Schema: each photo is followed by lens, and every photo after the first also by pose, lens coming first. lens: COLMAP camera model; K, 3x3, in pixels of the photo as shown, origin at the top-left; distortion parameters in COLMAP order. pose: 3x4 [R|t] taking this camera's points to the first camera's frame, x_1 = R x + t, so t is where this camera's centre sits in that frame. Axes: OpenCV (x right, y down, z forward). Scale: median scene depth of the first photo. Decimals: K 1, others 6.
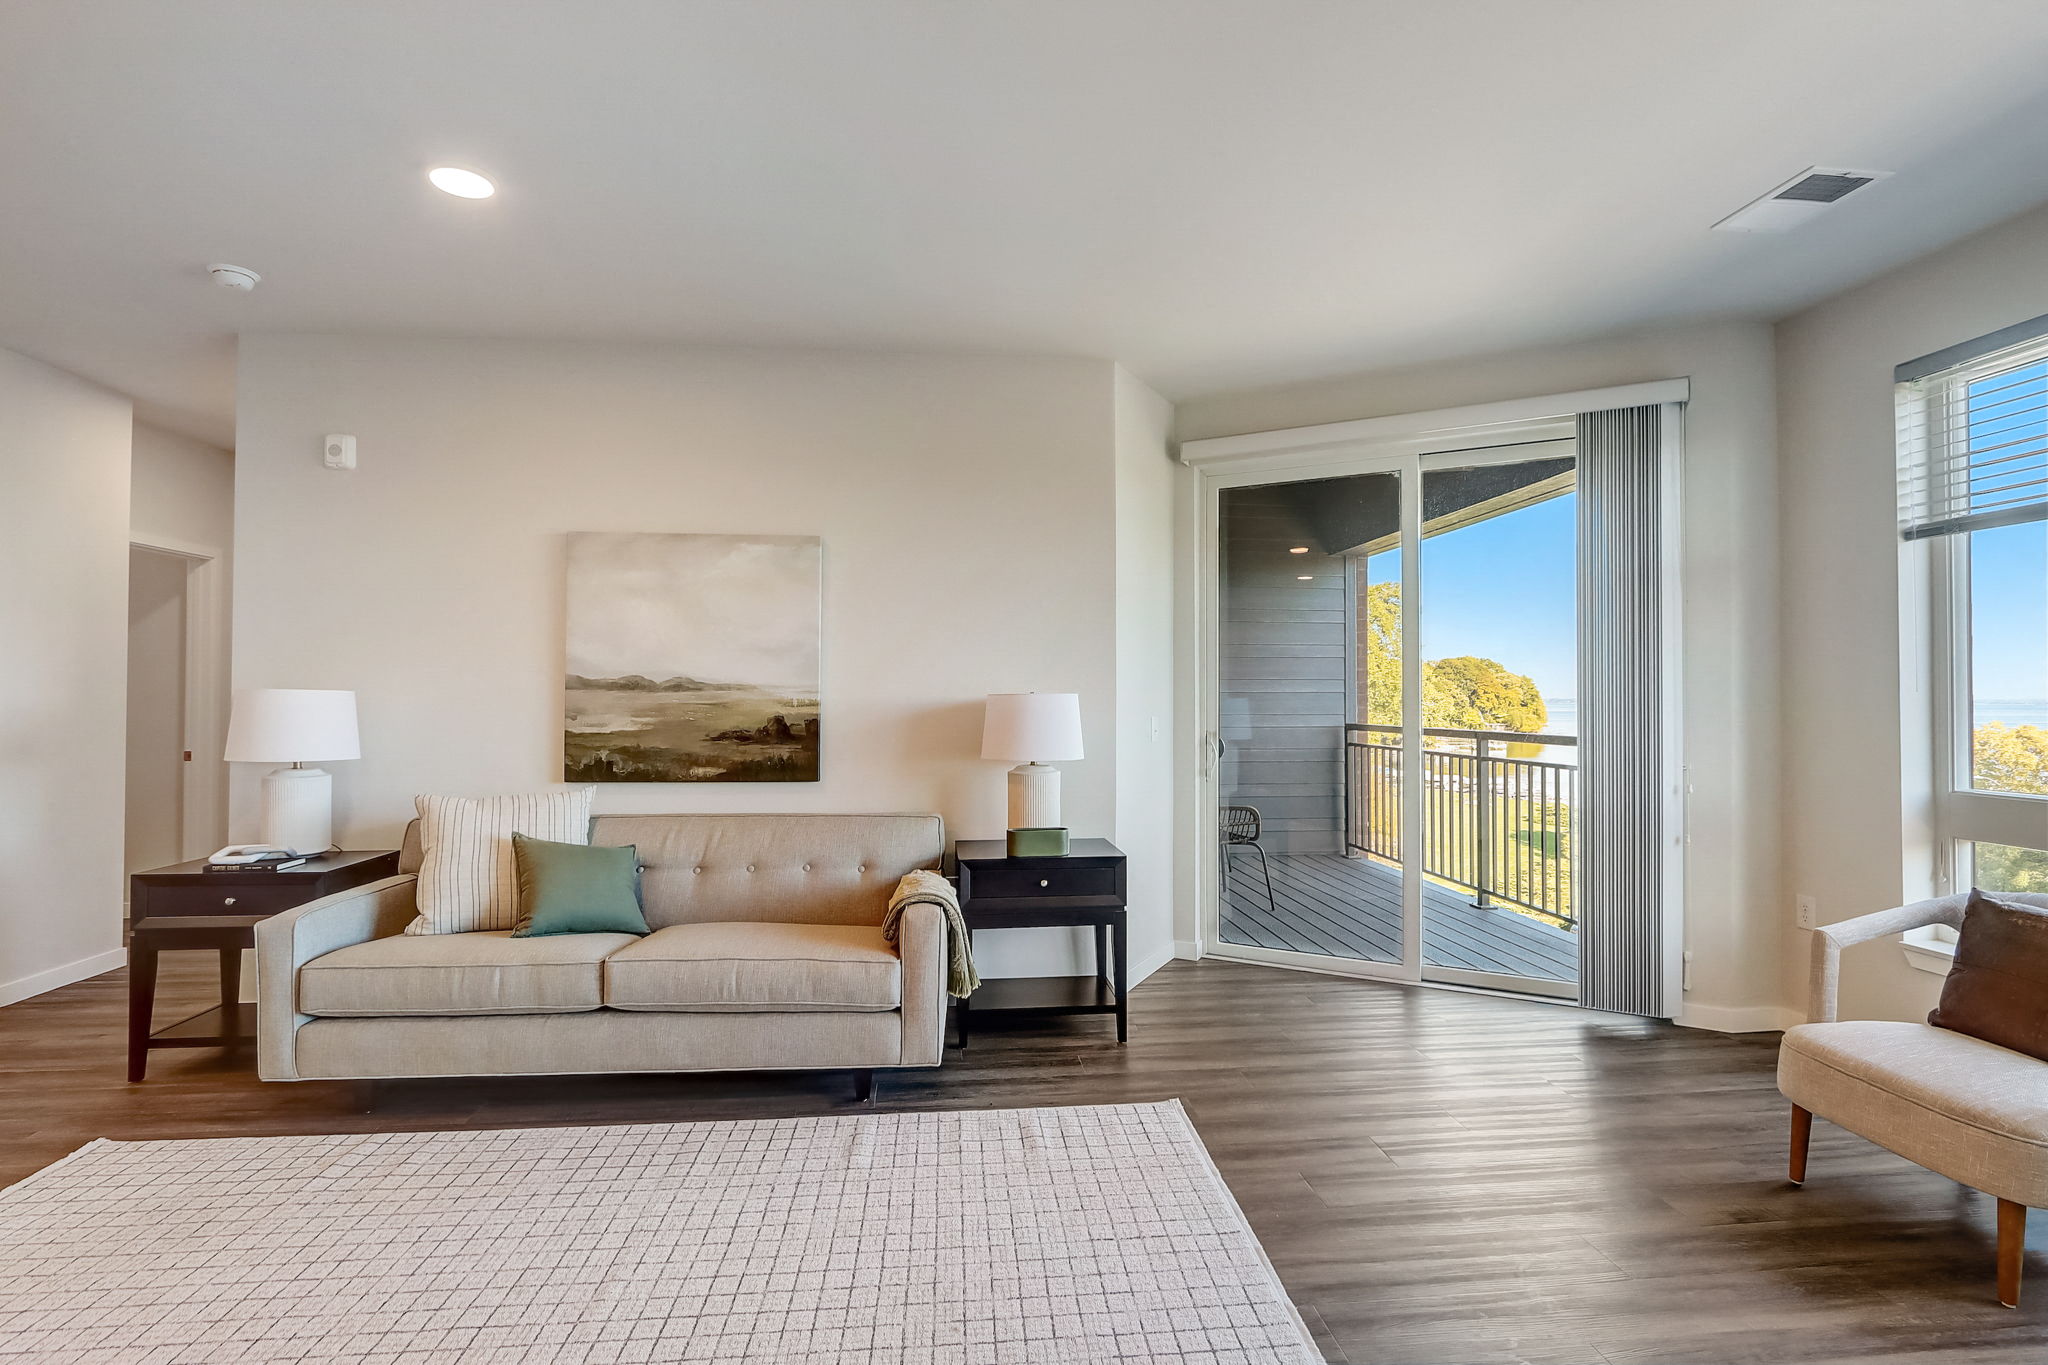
lens RADIAL K [[950.3, 0, 1025.4], [0, 950.3, 683.3], [0, 0, 1]] dist [-0.020792, 0.007866]
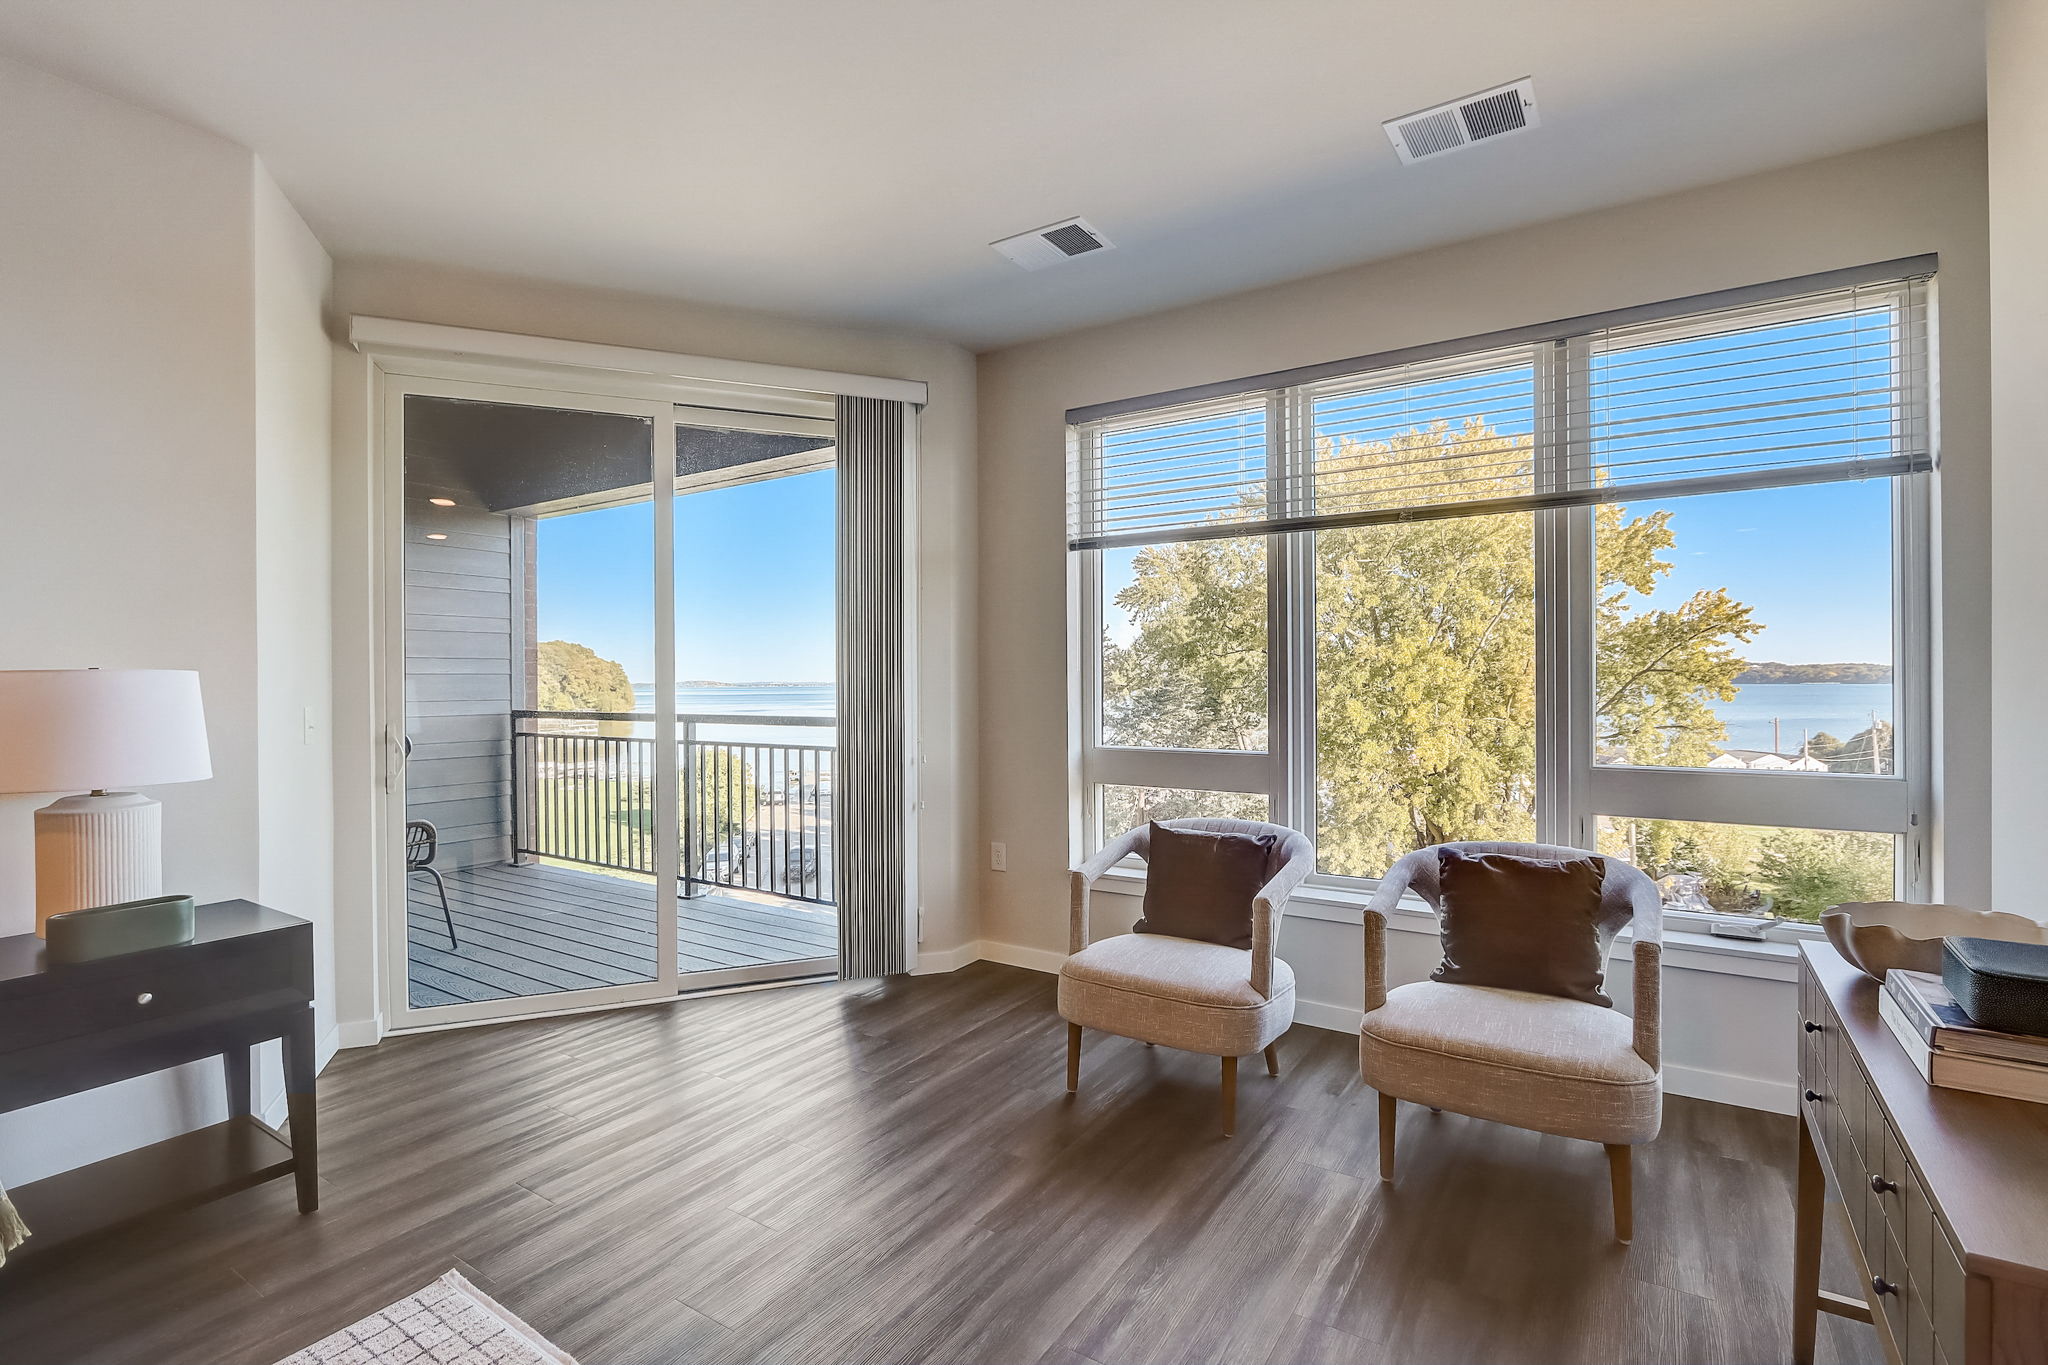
lens RADIAL K [[950.3, 0, 1025.4], [0, 950.3, 683.3], [0, 0, 1]] dist [-0.020792, 0.007866]
pose [[0.625995, -0.006885, 0.779797, -0.078913], [-0.005304, 0.999900, 0.013086, 0.007917], [-0.779809, -0.012328, 0.625896, 0.204803]]
